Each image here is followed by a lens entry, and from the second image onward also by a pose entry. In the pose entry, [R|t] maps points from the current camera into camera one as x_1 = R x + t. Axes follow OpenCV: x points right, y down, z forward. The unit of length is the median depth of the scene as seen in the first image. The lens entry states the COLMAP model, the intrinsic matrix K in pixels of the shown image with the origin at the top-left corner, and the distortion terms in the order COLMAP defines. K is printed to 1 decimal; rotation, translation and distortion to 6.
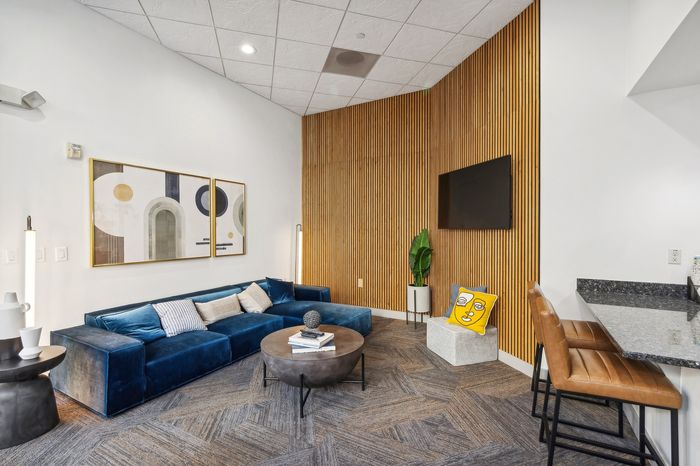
lens RADIAL K [[319.4, 0, 350.0], [0, 319.4, 233.0], [0, 0, 1]] dist [0.000623, 0.000096]
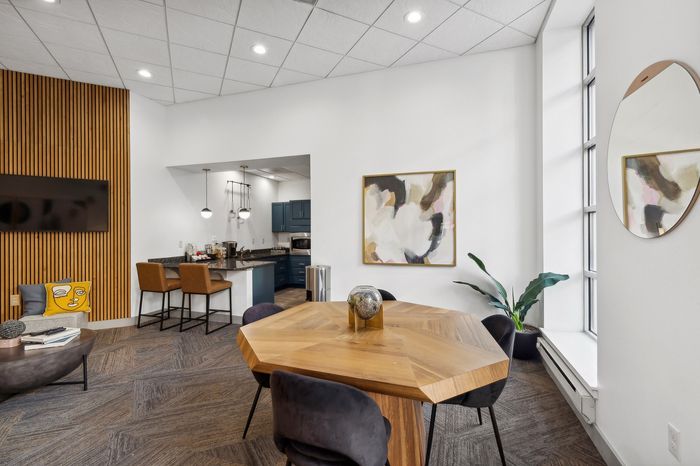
lens RADIAL K [[319.4, 0, 350.0], [0, 319.4, 233.0], [0, 0, 1]] dist [0.000623, 0.000096]
pose [[-0.177852, -0.006178, 0.984038, -1.305656], [0.008738, 0.999931, 0.007857, -0.010545], [-0.984018, 0.009996, -0.177786, 0.202689]]
